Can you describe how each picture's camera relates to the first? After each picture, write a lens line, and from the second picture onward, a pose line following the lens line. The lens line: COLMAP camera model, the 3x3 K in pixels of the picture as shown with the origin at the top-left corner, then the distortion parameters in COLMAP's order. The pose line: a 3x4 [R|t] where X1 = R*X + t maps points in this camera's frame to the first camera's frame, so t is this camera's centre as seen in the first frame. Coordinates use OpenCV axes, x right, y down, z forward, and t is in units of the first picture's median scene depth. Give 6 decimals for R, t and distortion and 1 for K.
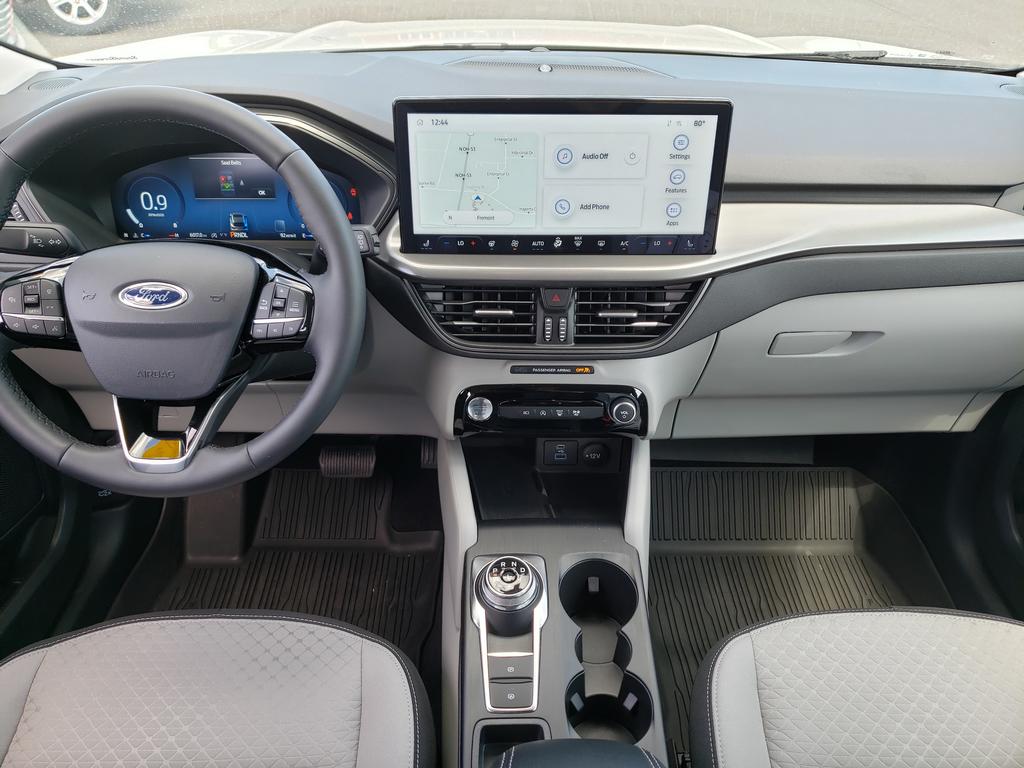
lens RADIAL K [[765.8, 0, 556.8], [0, 765.8, 384.9], [0, 0, 1]] dist [0.057576, -0.065379]
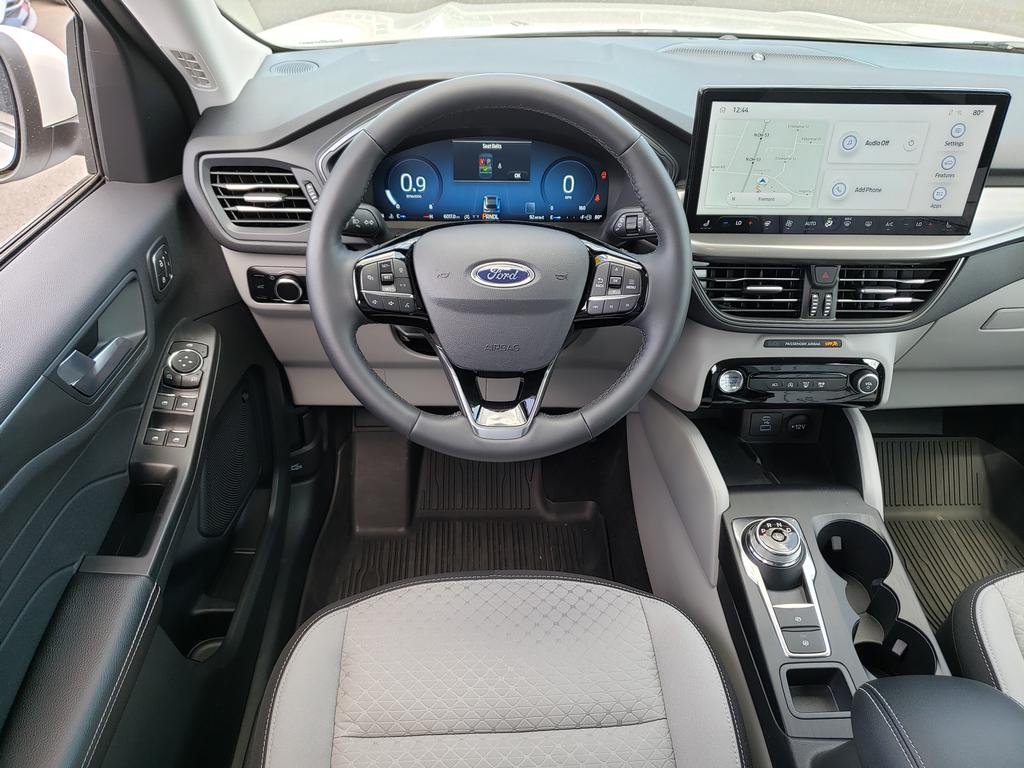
lens RADIAL K [[765.8, 0, 556.8], [0, 765.8, 384.9], [0, 0, 1]] dist [0.057576, -0.065379]
pose [[0.998667, -0.005839, 0.051290, -0.421441], [0.004582, 0.999687, 0.024585, 0.010395], [-0.051418, -0.024317, 0.998381, -0.055100]]
